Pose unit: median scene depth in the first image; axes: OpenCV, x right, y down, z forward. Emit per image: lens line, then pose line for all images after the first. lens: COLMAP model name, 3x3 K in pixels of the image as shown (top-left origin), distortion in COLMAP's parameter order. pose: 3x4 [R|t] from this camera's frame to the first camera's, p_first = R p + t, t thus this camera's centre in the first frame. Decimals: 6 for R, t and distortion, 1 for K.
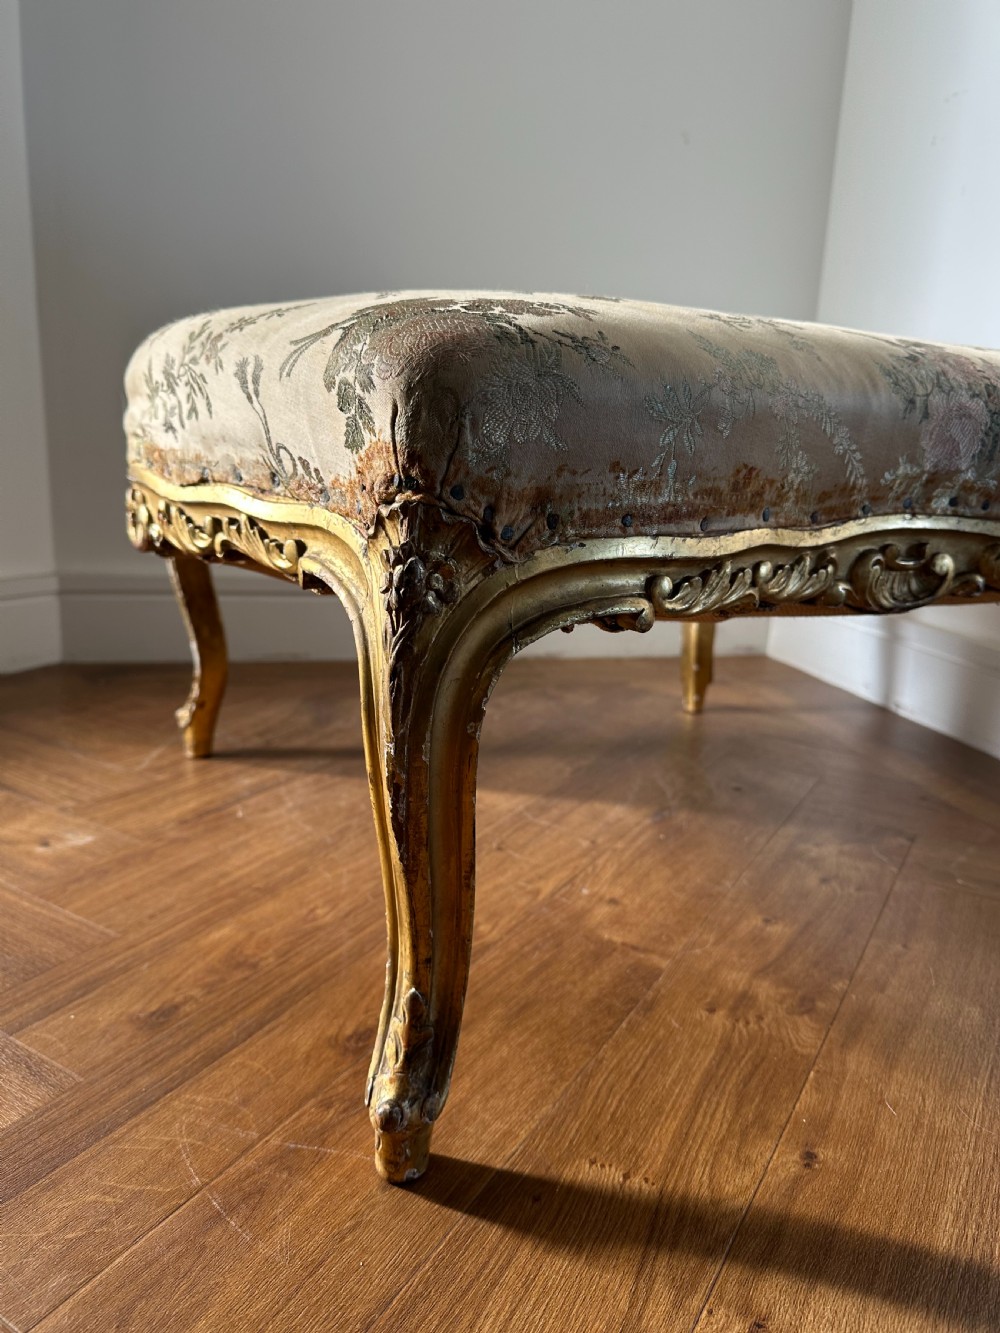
lens RADIAL K [[976.7, 0, 500.0], [0, 976.7, 666.5], [0, 0, 1]] dist [0.002090, -0.000080]
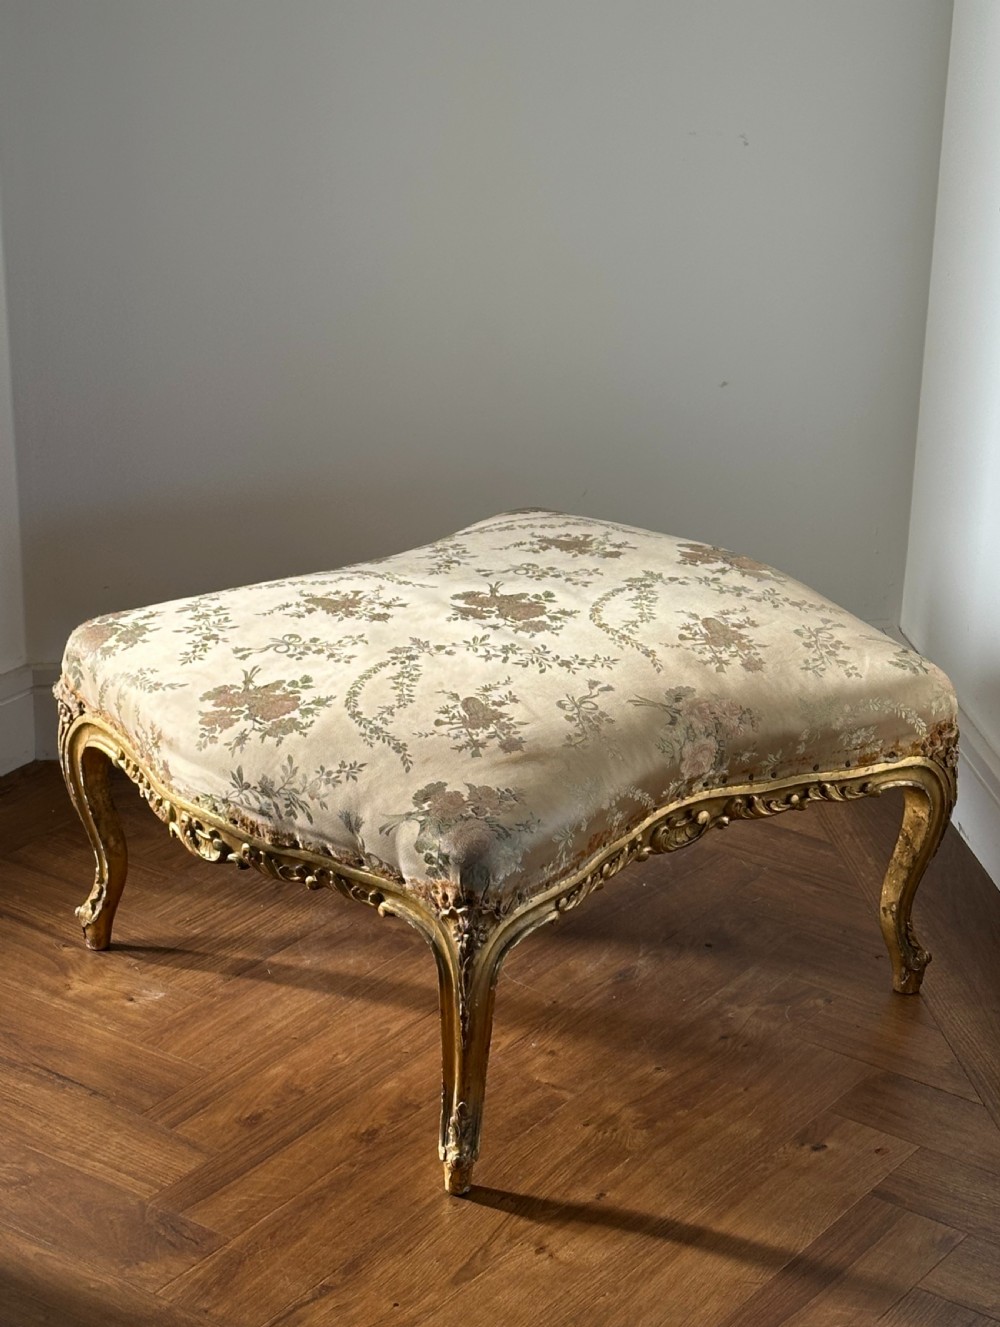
lens RADIAL K [[2885.6, 0, 500.0], [0, 2885.6, 663.5], [0, 0, 1]] dist [0.212407, -0.209725]
pose [[0.965663, -0.123329, 0.228661, -1.140971], [0.084922, 0.981637, 0.170811, -1.428991], [-0.245528, -0.145527, 0.958404, -4.197487]]
